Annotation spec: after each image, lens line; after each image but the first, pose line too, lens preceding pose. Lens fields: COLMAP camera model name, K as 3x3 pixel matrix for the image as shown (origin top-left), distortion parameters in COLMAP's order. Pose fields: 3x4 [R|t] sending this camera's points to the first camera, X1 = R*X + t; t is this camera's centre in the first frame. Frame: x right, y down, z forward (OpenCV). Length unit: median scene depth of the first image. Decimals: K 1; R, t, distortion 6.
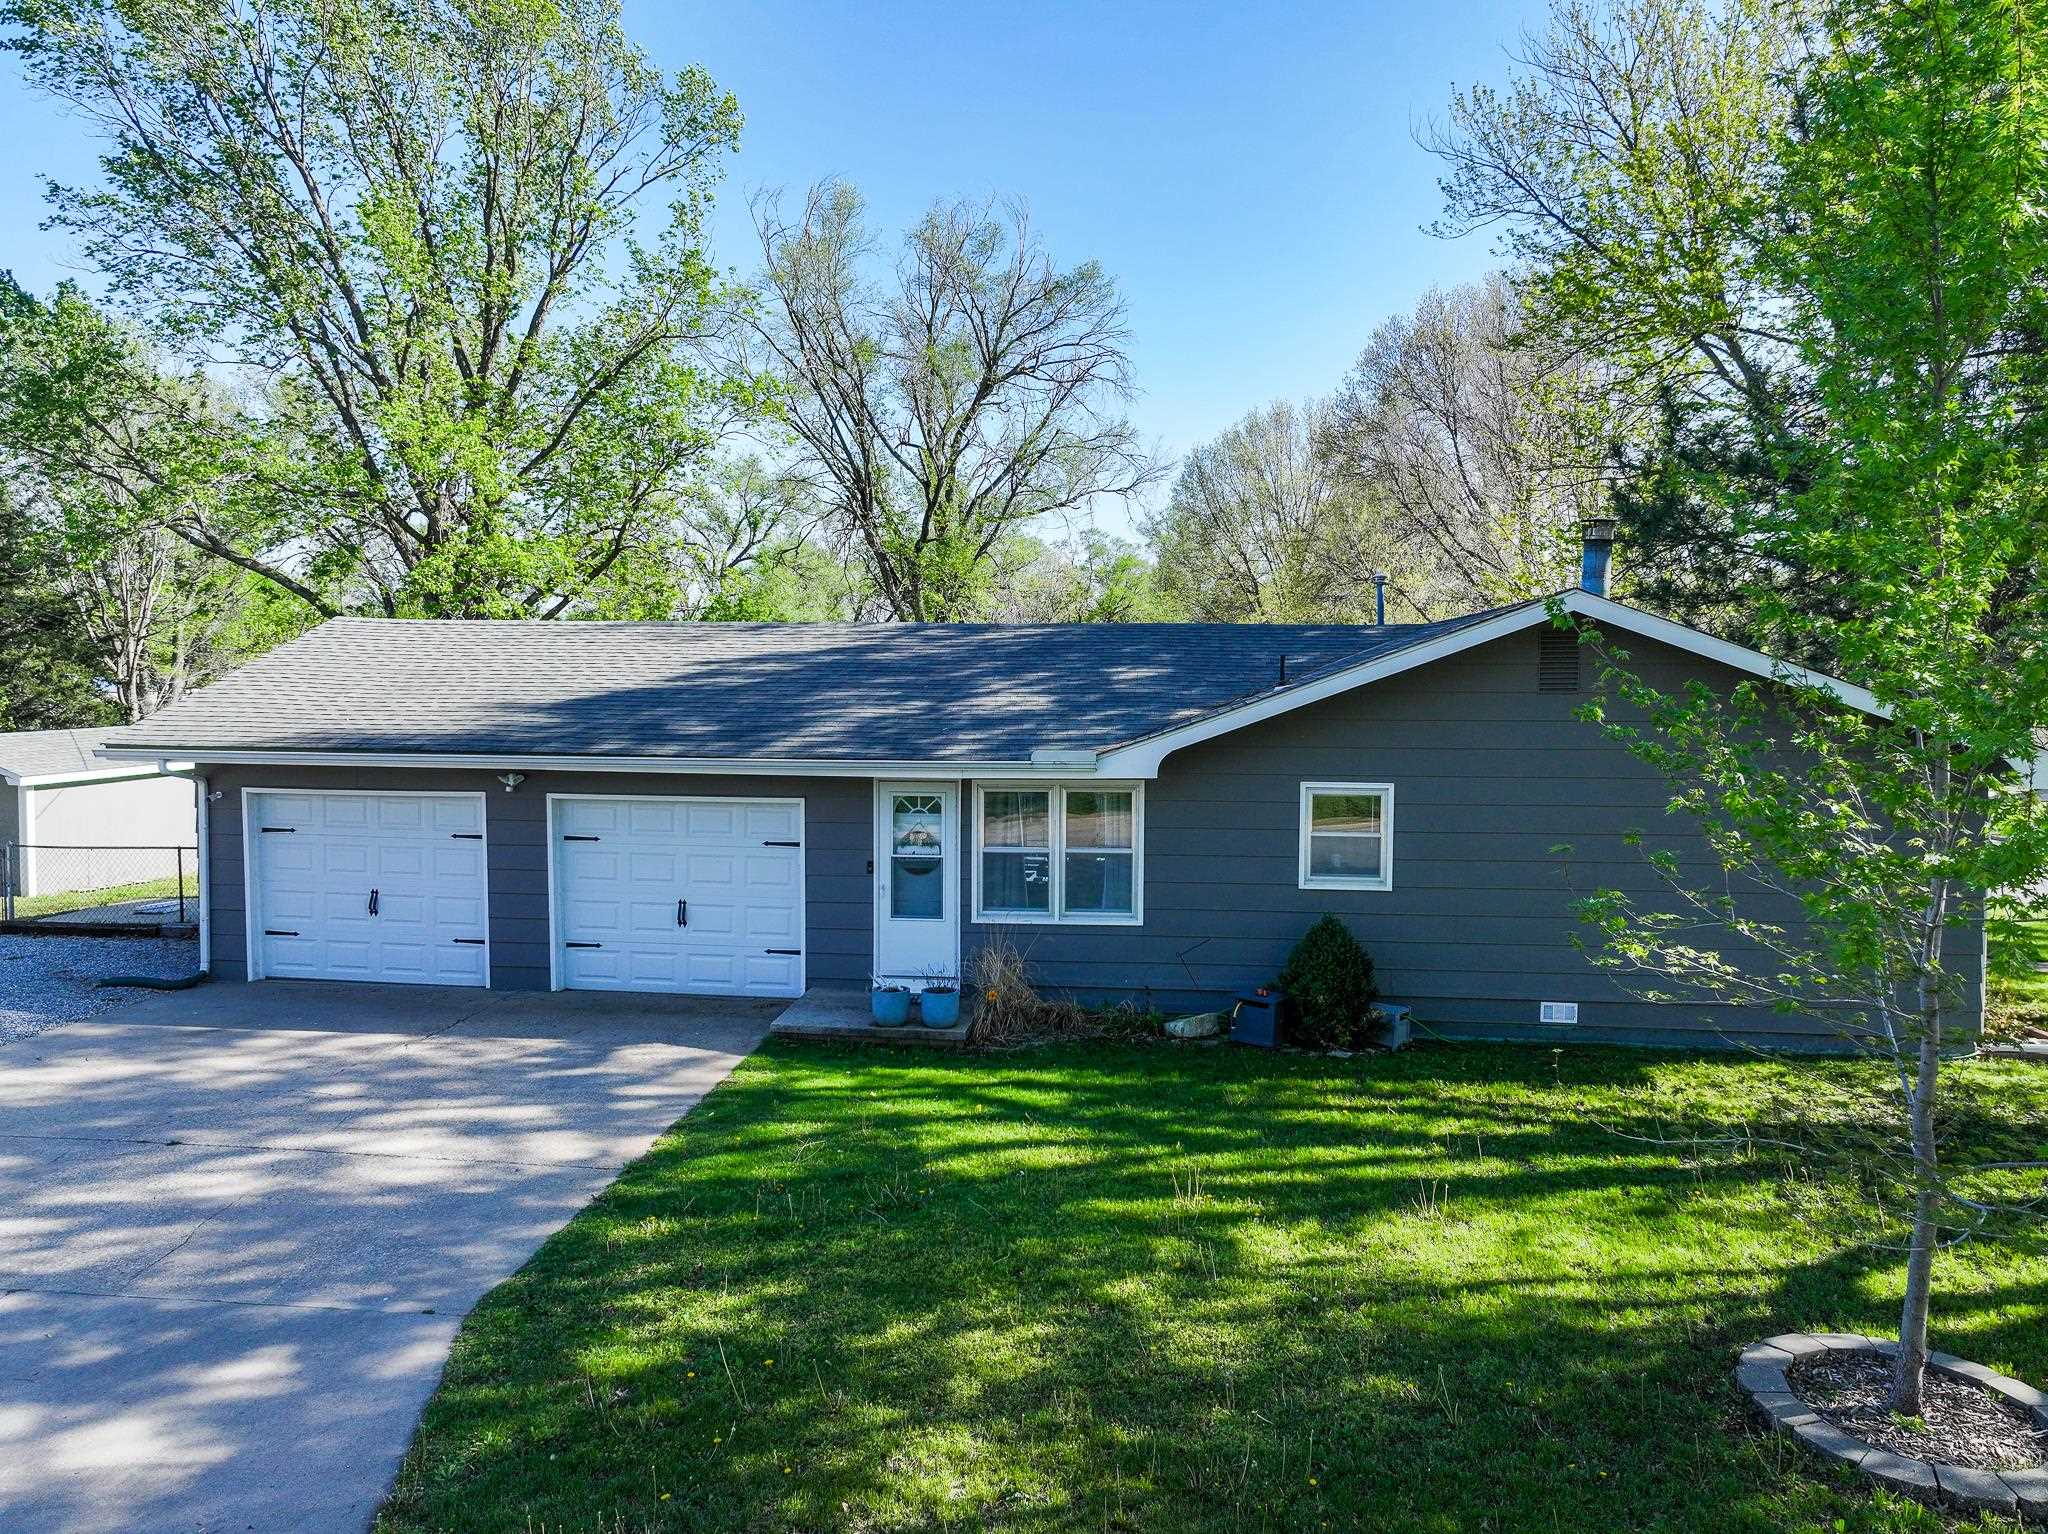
lens RADIAL K [[1420.1, 0, 1024.0], [0, 1420.1, 767.0], [0, 0, 1]] dist [0.009758, 0.001410]
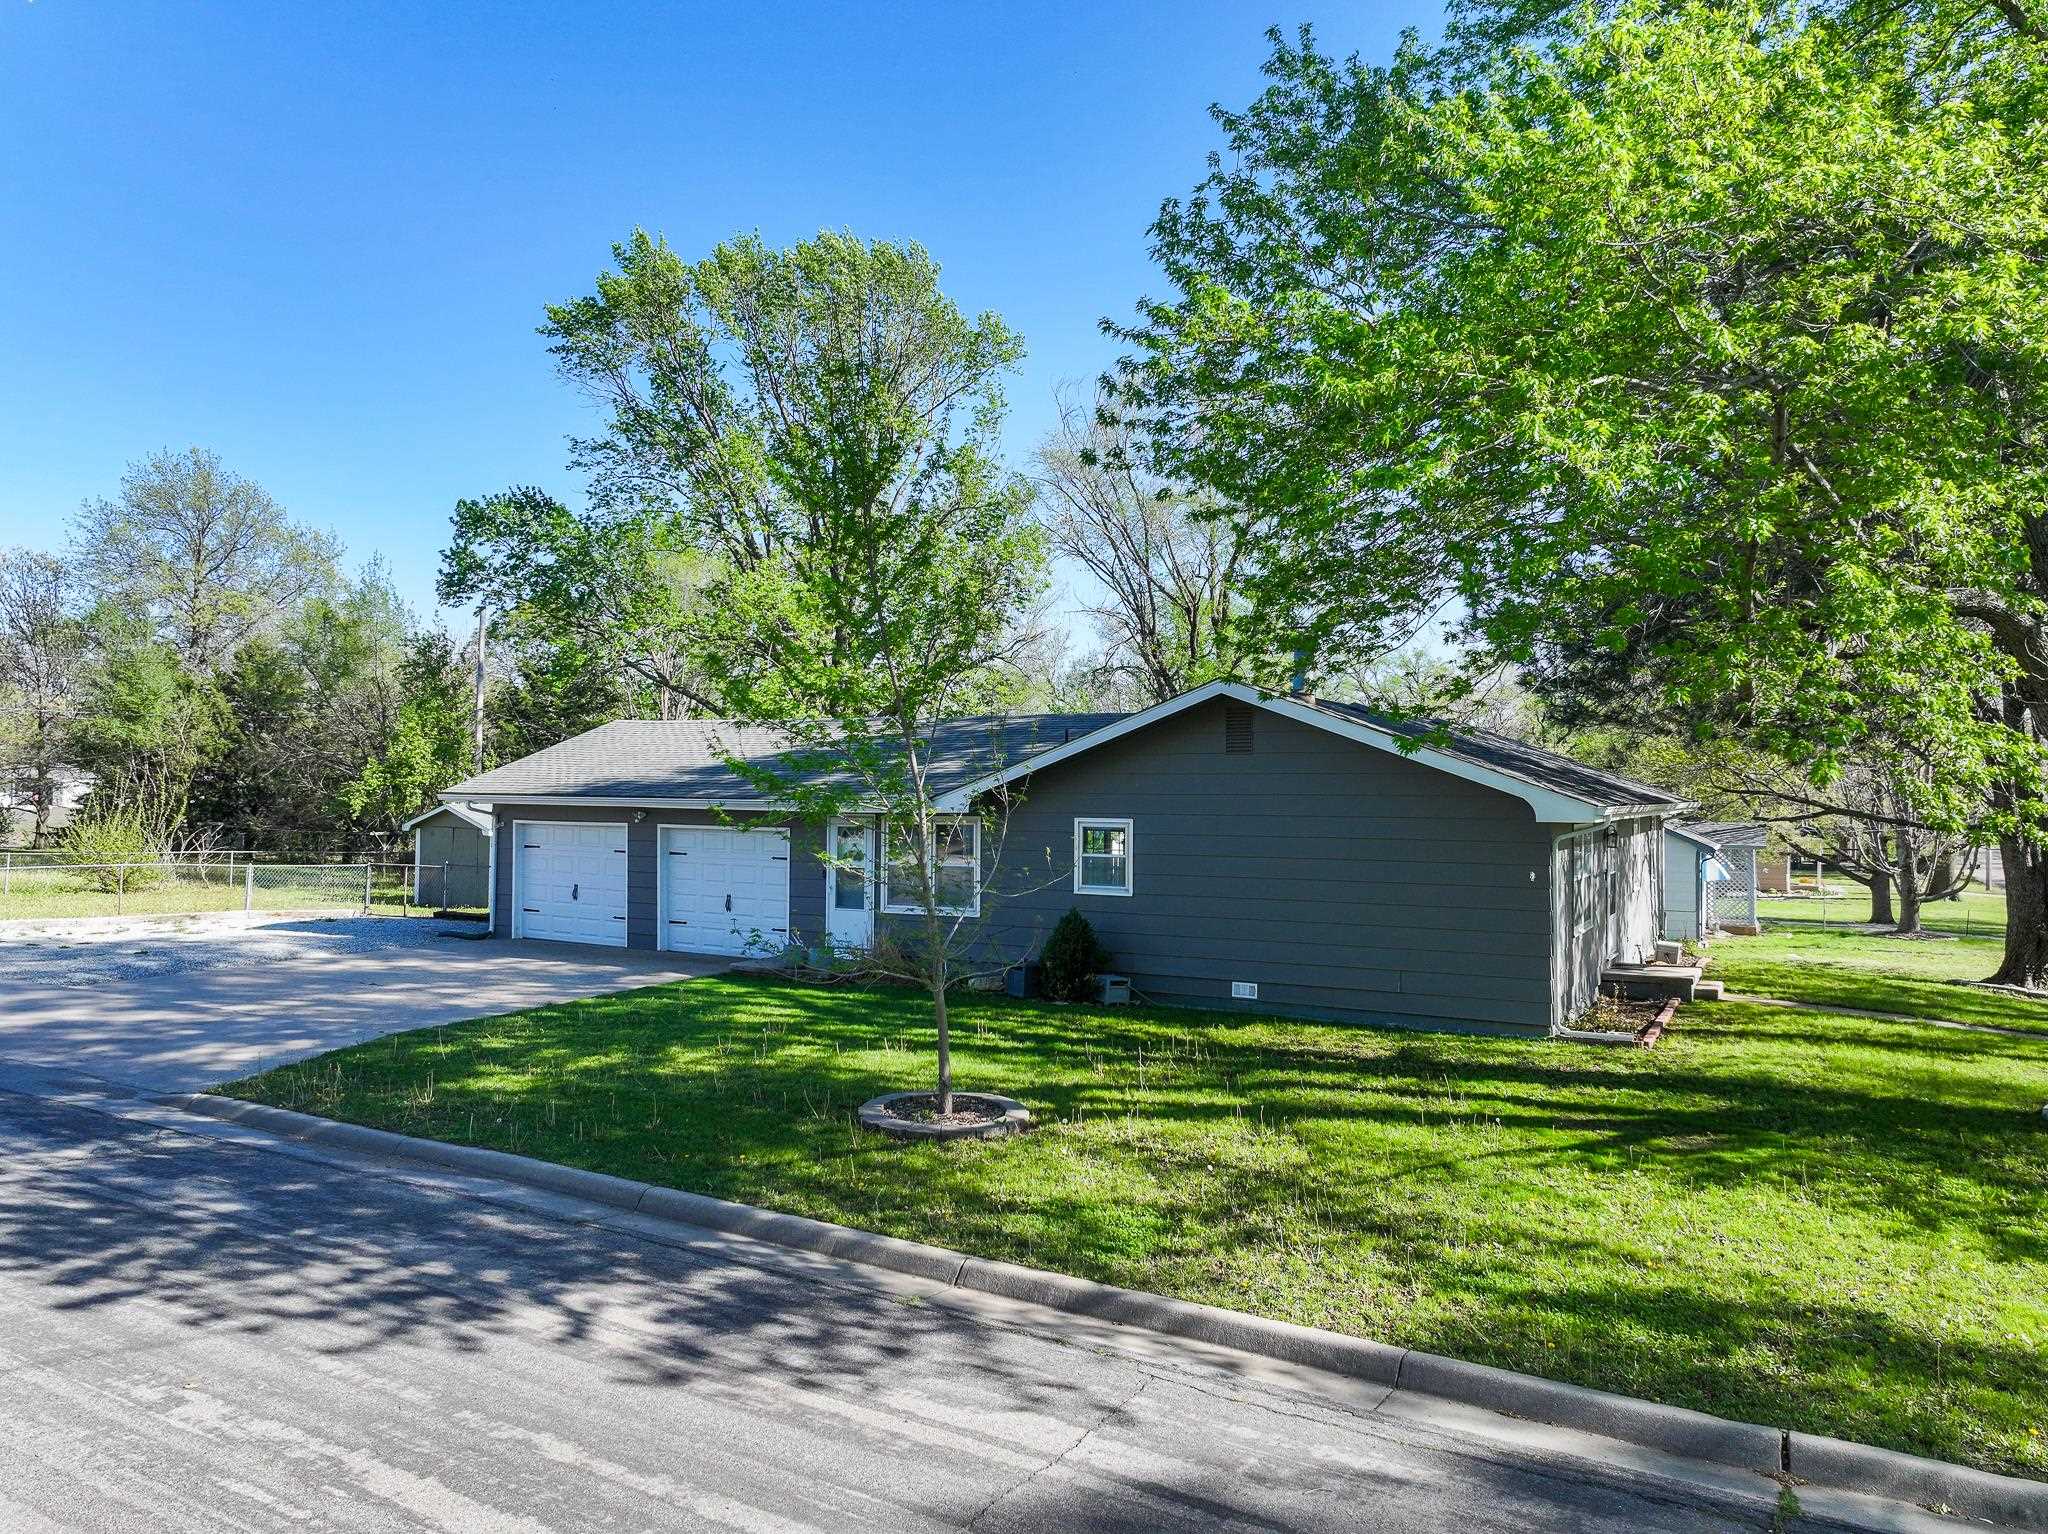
lens RADIAL K [[1440.2, 0, 1030.0], [0, 1440.2, 759.9], [0, 0, 1]] dist [-0.003753, 0.010307]
pose [[0.924884, -0.005536, -0.380210, 0.694239], [-0.029164, 0.995916, -0.085446, 0.076189], [0.379130, 0.090116, 0.920945, -0.347789]]
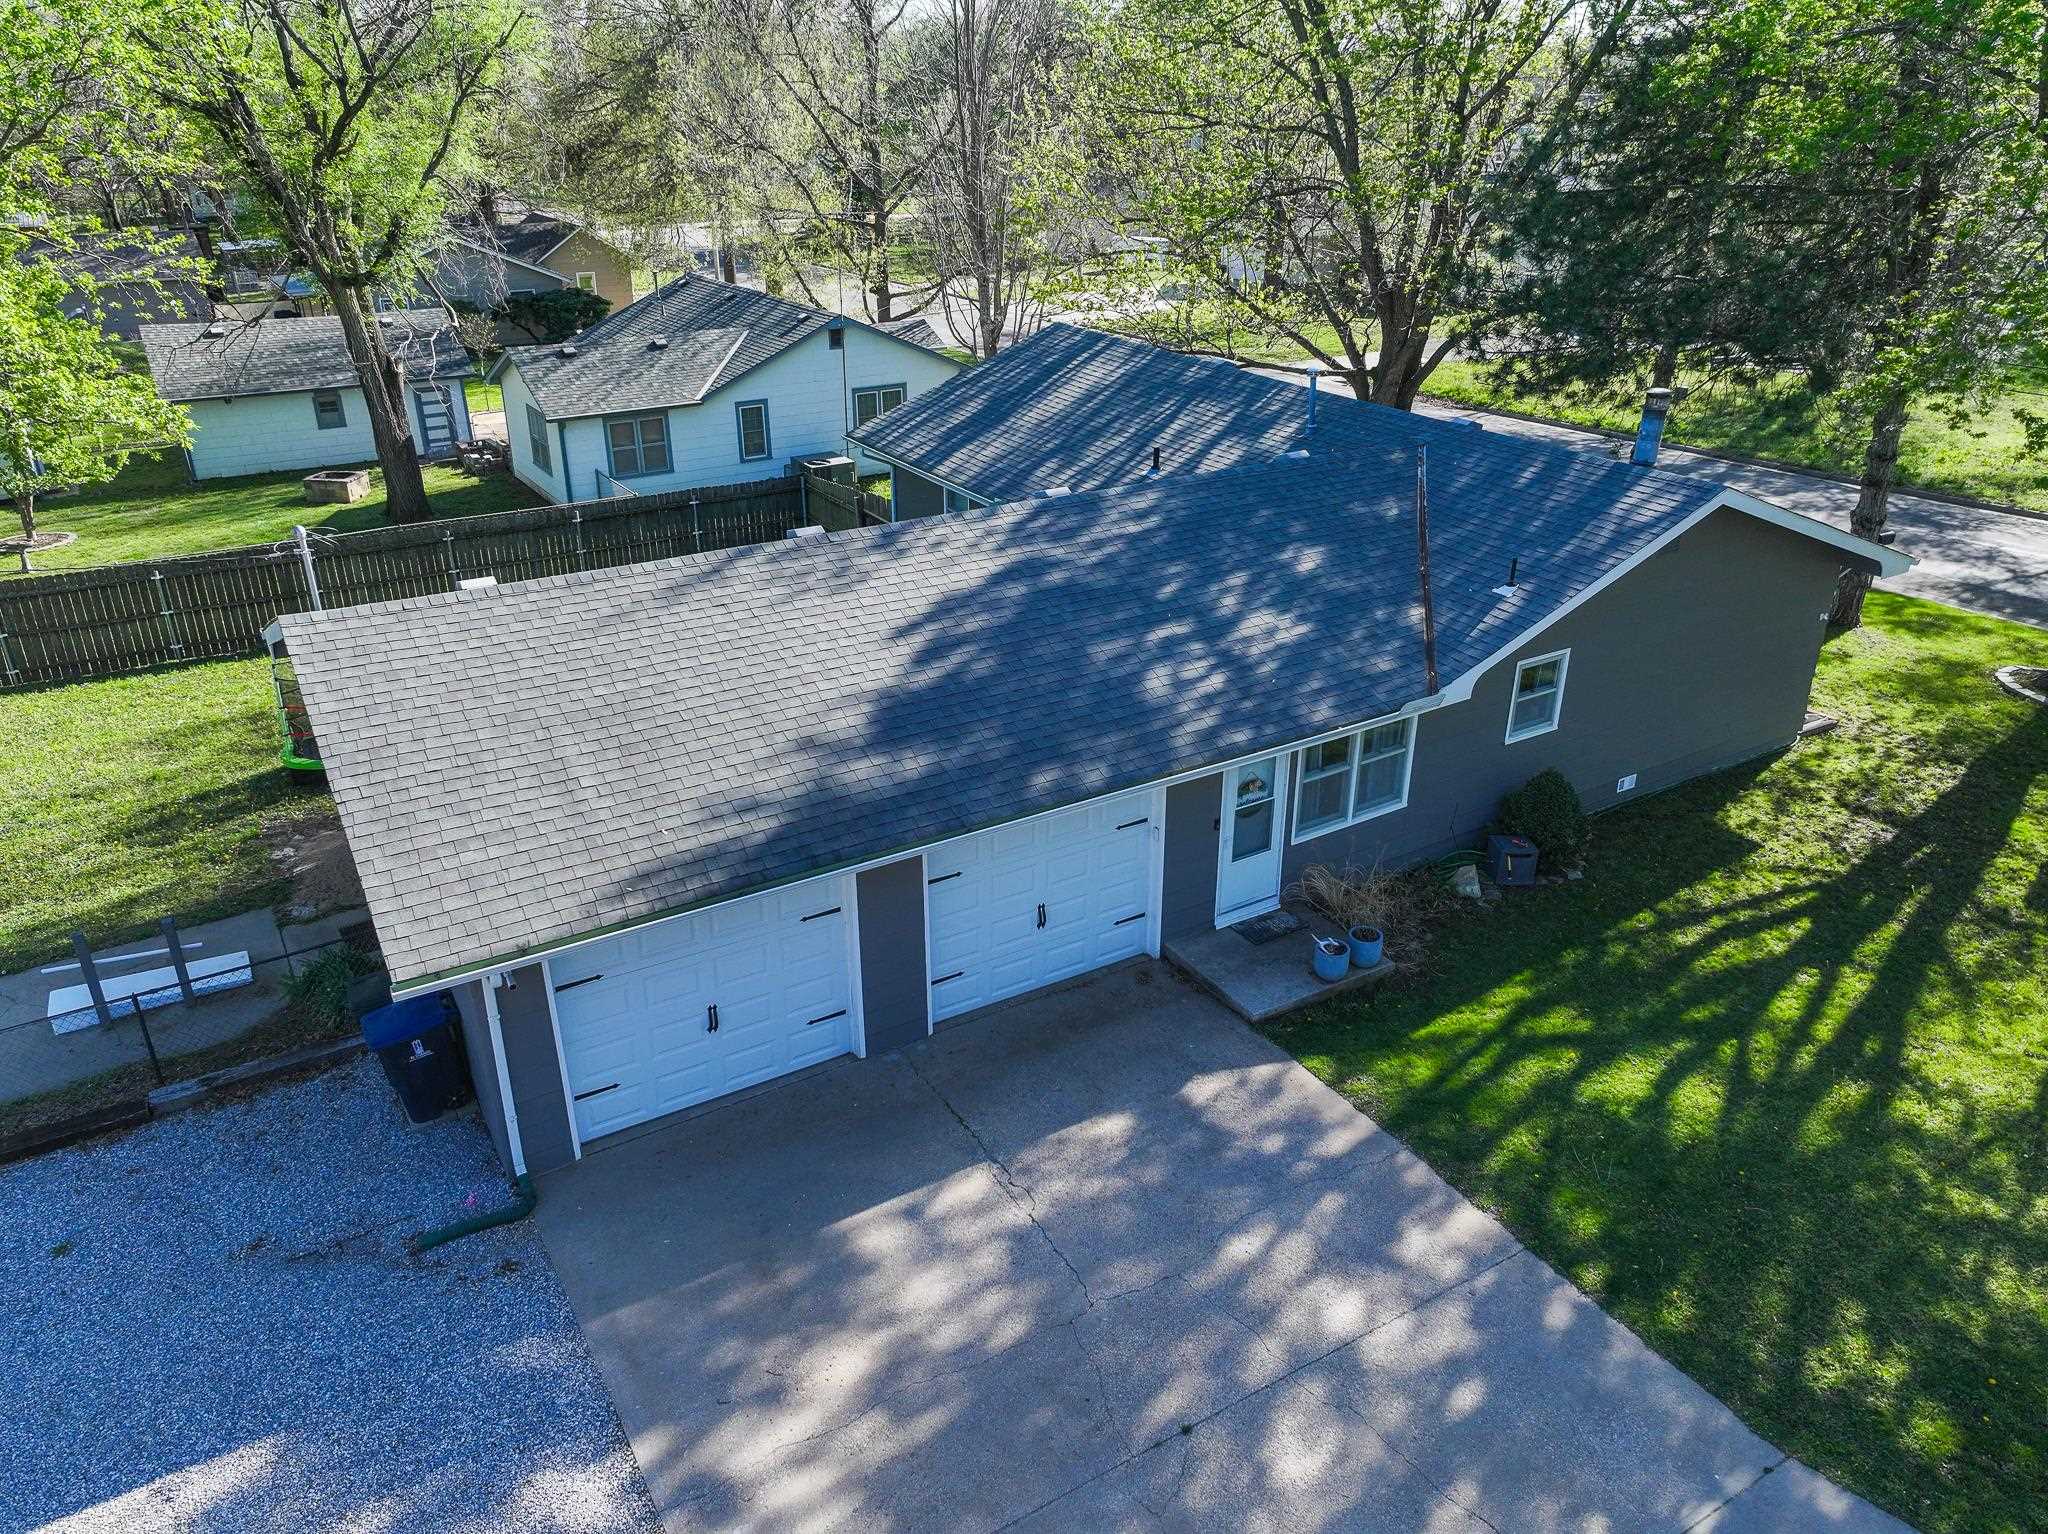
lens RADIAL K [[1433.3, 0, 1034.3], [0, 1433.3, 756.6], [0, 0, 1]] dist [0.001557, 0.001814]
pose [[0.791501, -0.269347, 0.548615, -0.785133], [0.047462, 0.922028, 0.384202, -0.387401], [-0.609322, -0.278058, 0.742570, 0.336057]]
